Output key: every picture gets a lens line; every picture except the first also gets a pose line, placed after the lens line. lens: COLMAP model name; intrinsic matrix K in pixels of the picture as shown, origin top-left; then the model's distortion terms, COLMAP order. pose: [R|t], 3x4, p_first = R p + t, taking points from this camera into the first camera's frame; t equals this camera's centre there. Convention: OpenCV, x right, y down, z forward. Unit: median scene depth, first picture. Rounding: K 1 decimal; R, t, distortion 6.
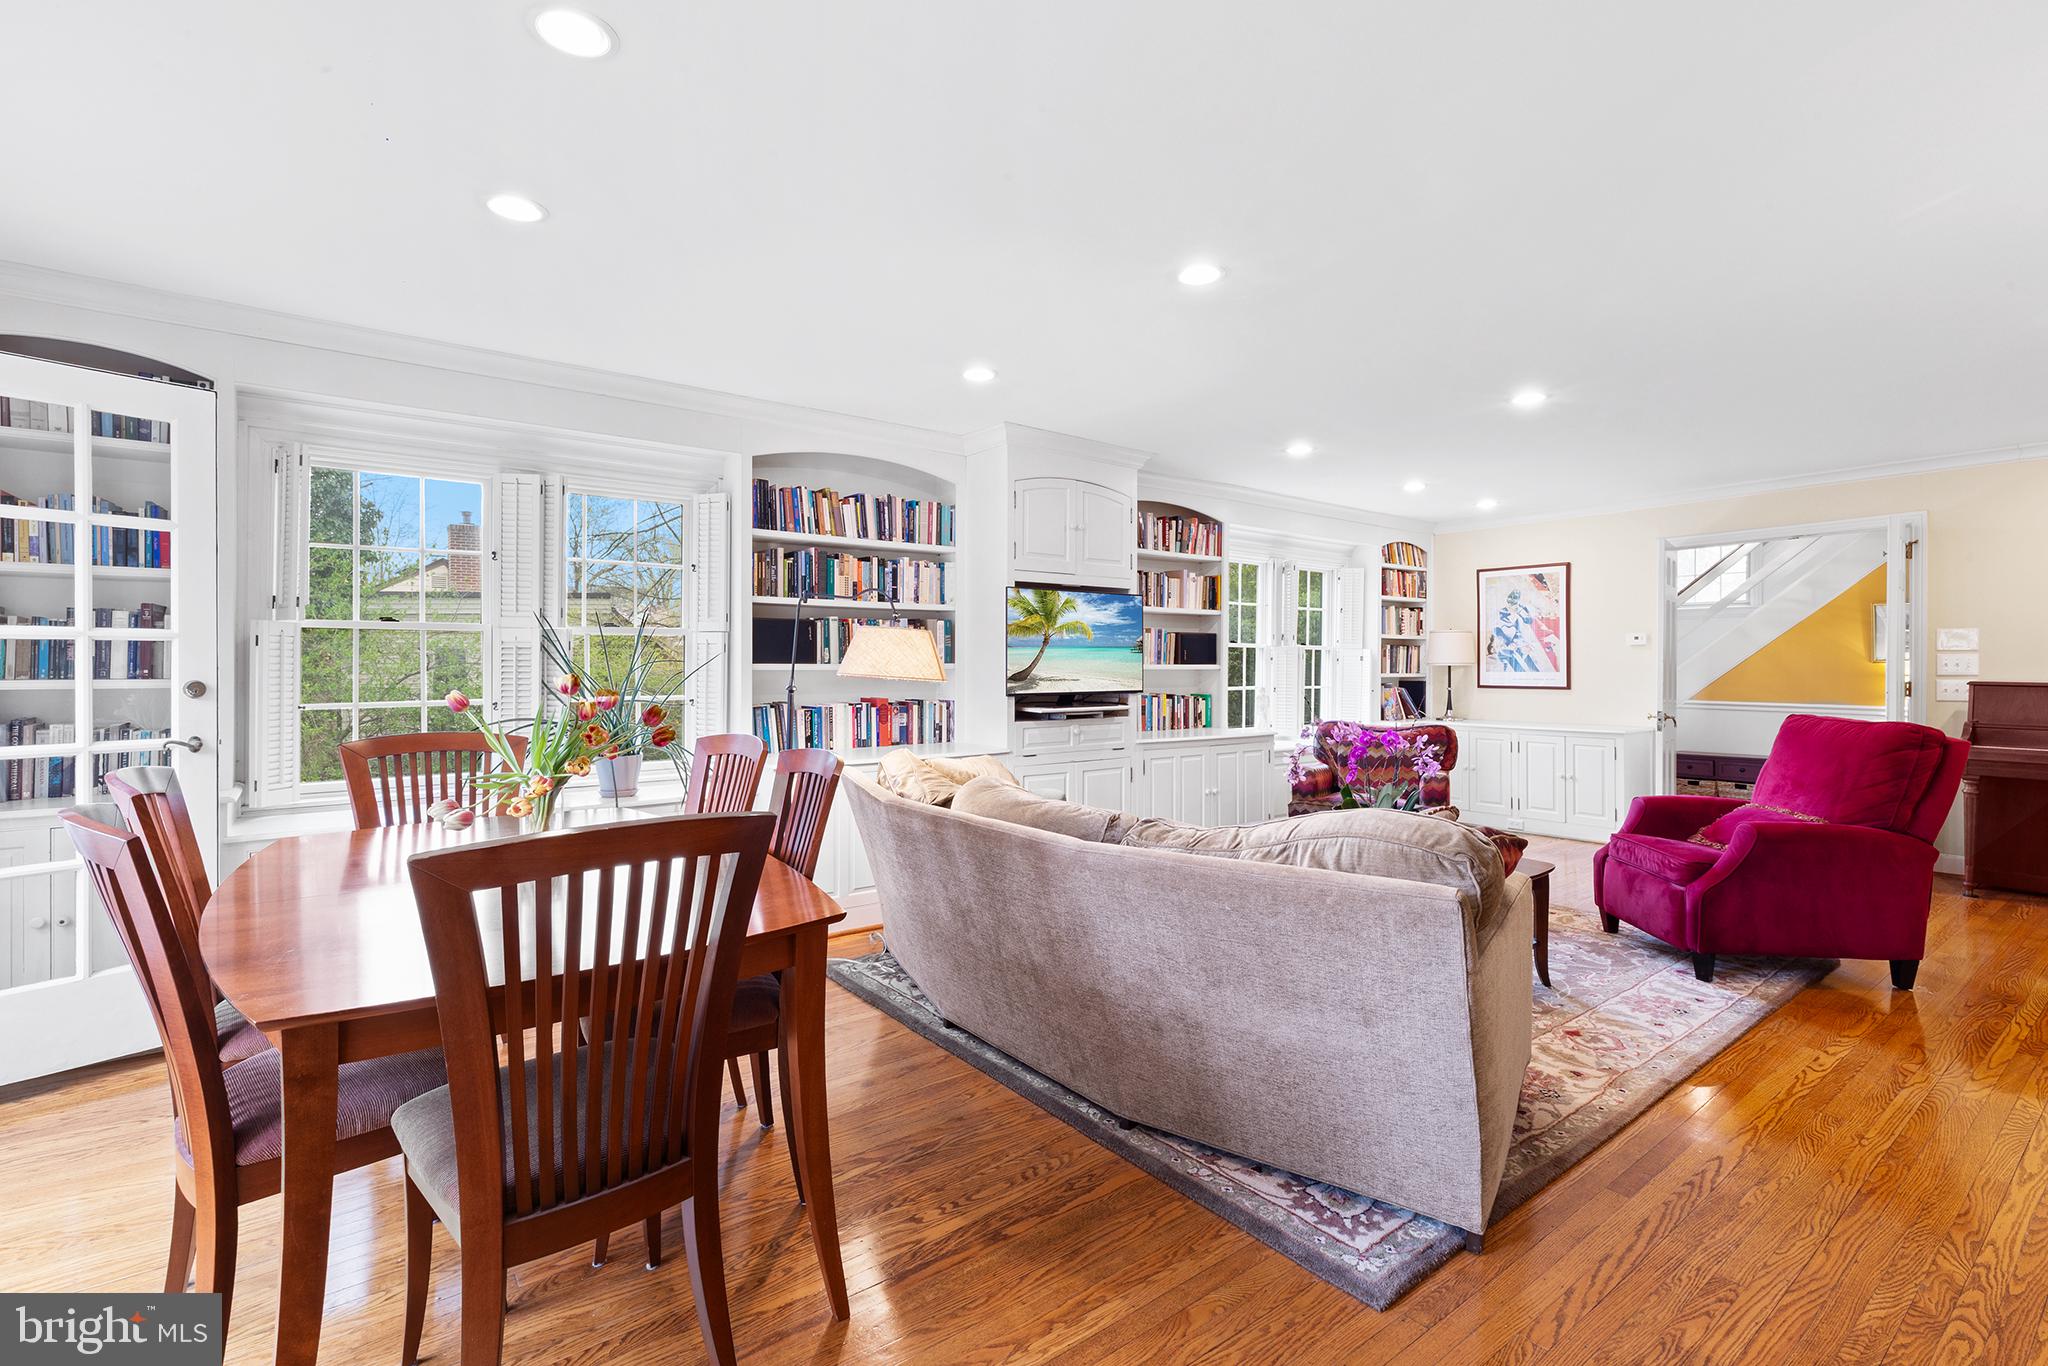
lens RADIAL K [[923.2, 0, 1017.3], [0, 923.2, 669.5], [0, 0, 1]] dist [0.002094, -0.000954]
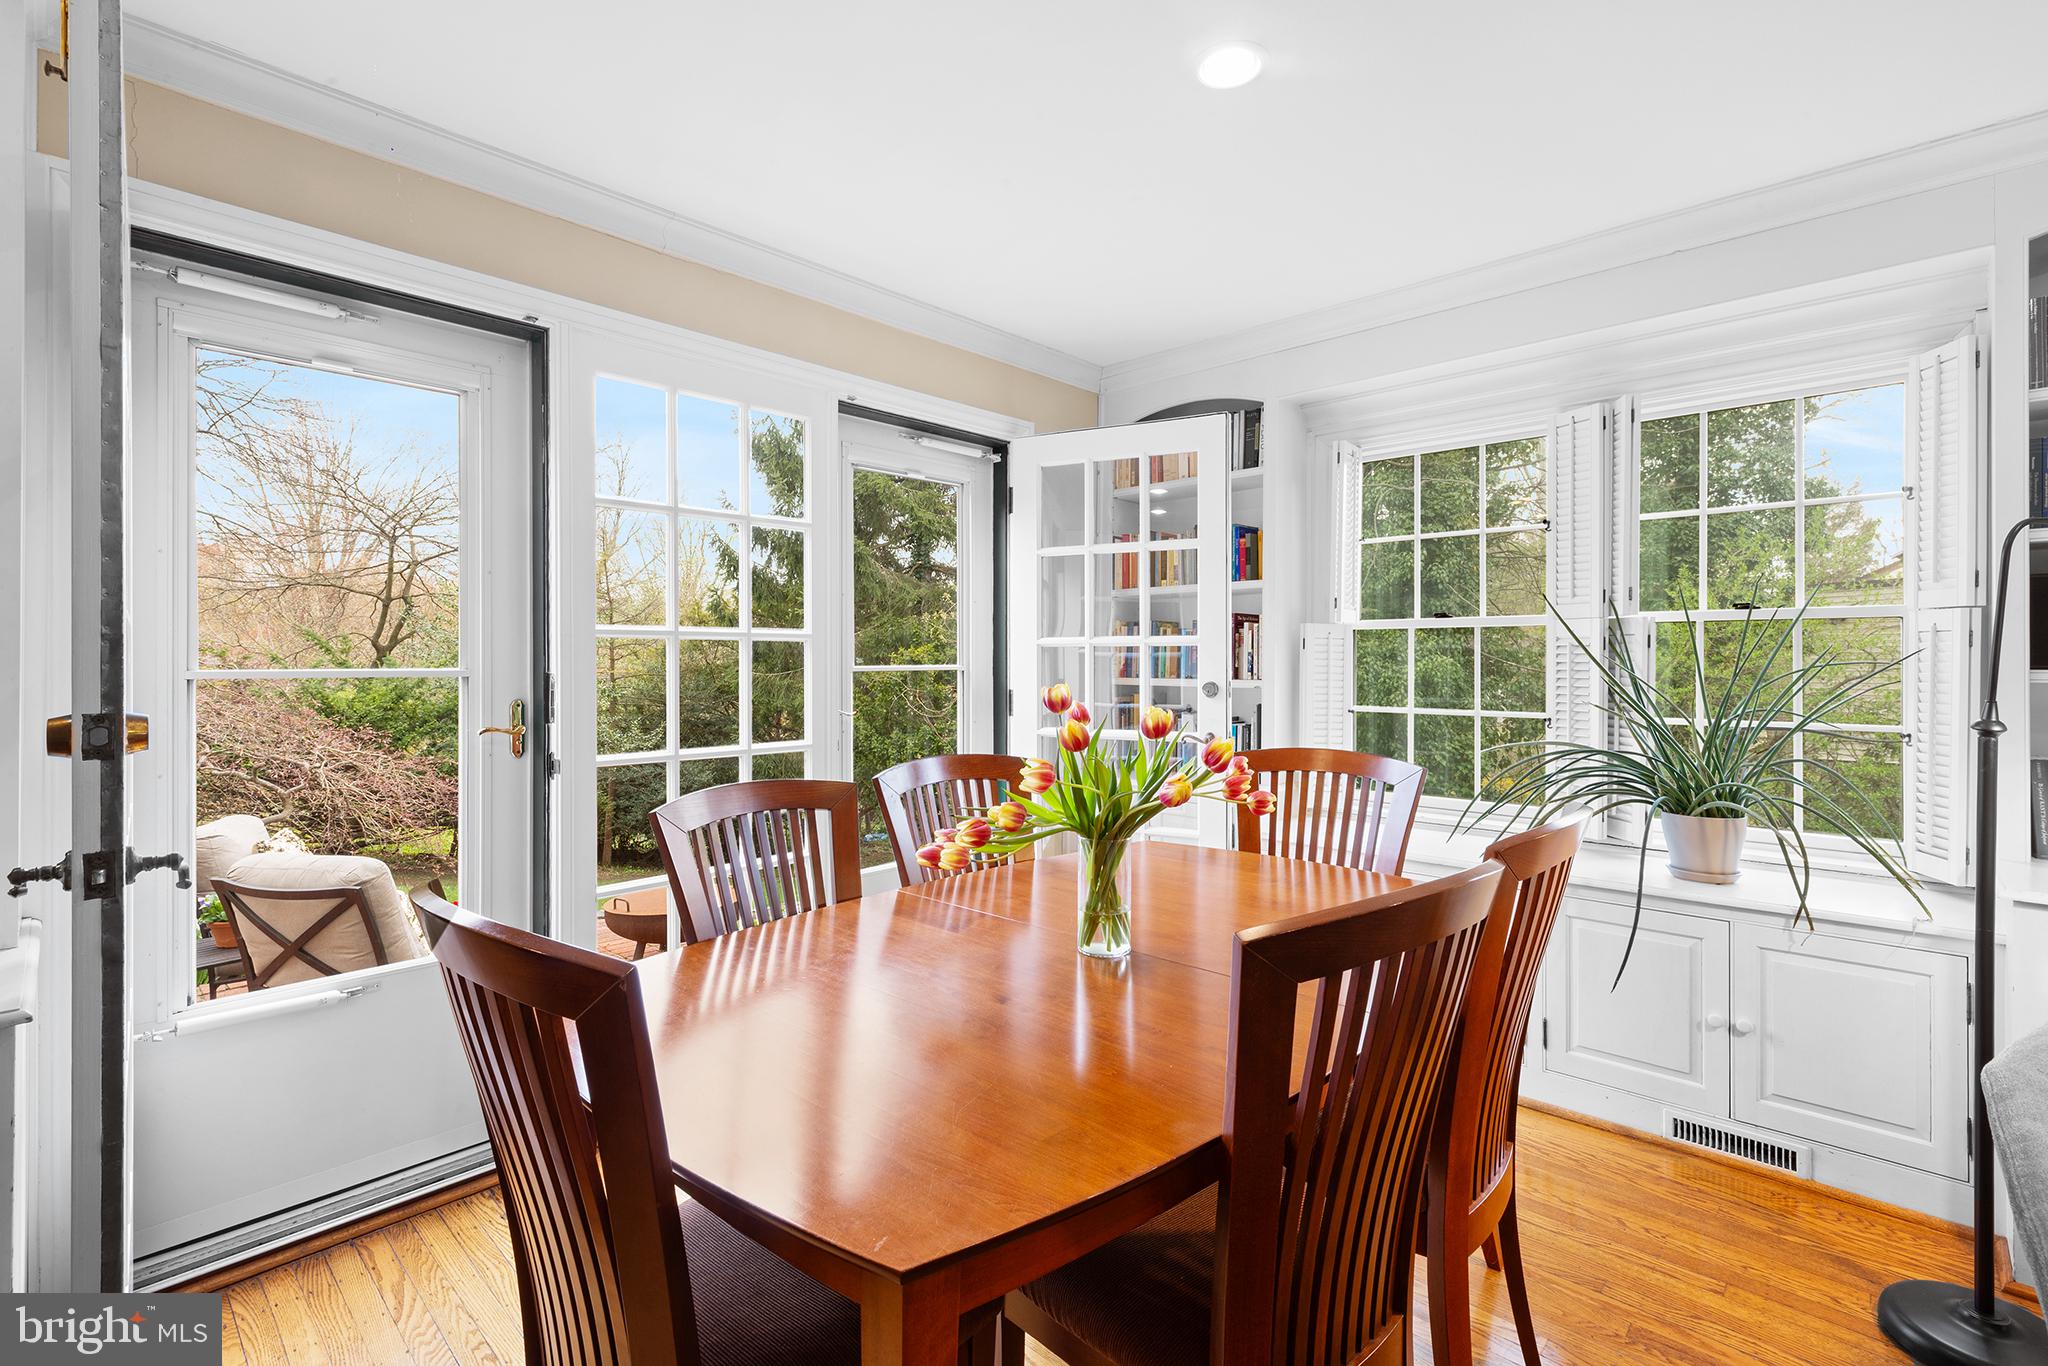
lens RADIAL K [[923.2, 0, 1016.5], [0, 923.2, 662.6], [0, 0, 1]] dist [0.002094, -0.000954]
pose [[0.160350, 0.002817, -0.987056, 0.095400], [-0.002956, 0.999993, 0.002374, -0.007254], [0.987056, 0.002537, 0.160357, 0.348316]]
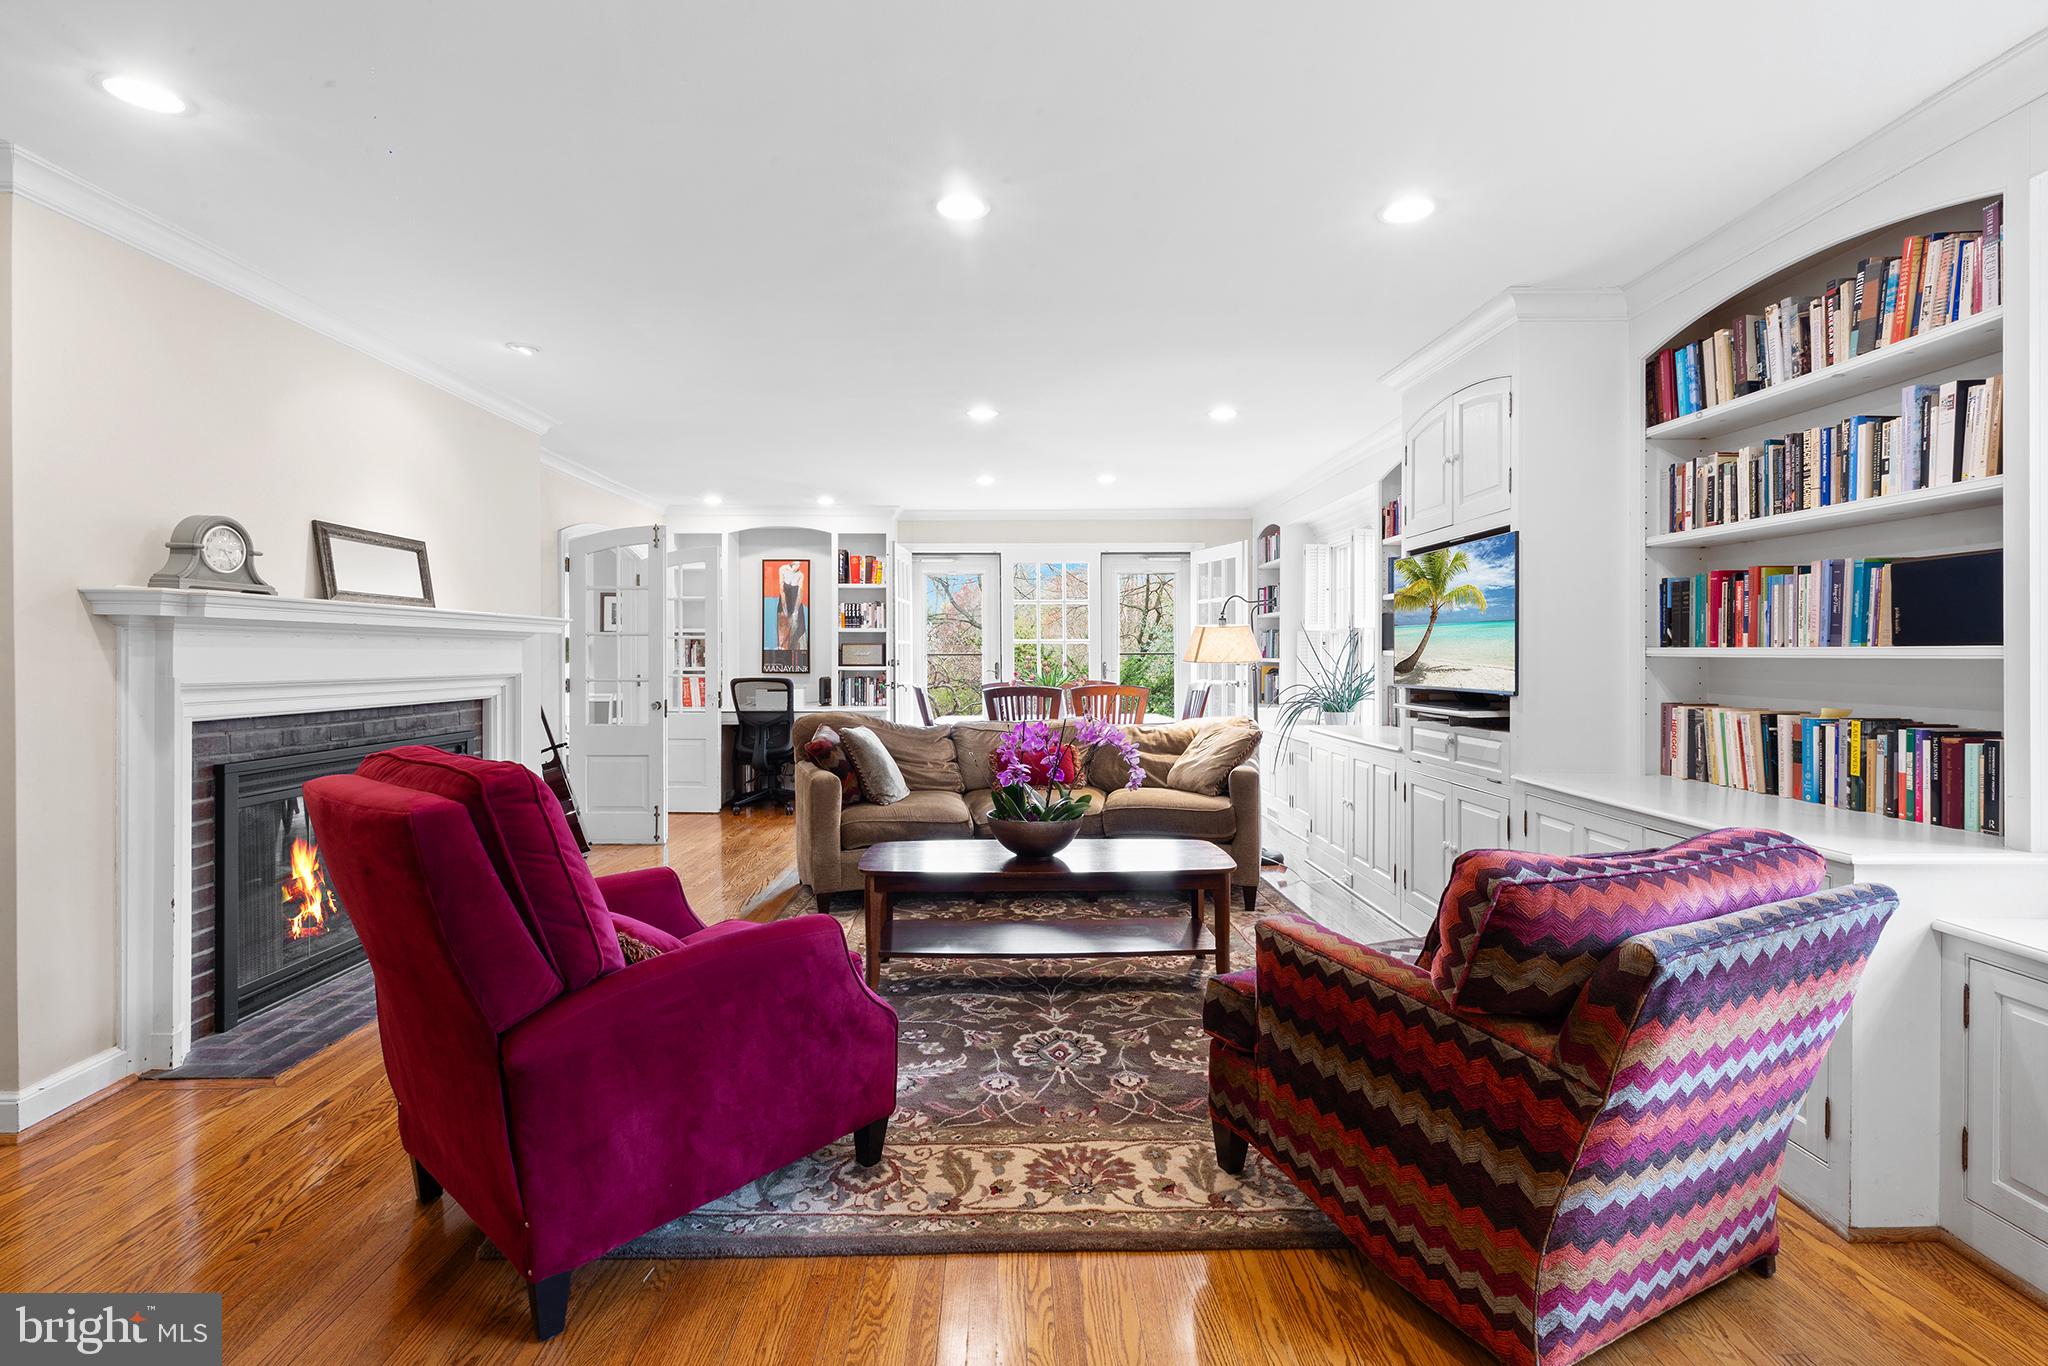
lens RADIAL K [[923.2, 0, 1022.4], [0, 923.2, 677.0], [0, 0, 1]] dist [0.002094, -0.000954]
pose [[-0.588777, 0.020053, -0.808046, 0.857654], [-0.002132, 0.999650, 0.026362, -0.002293], [0.808292, 0.017245, -0.588529, 1.166026]]
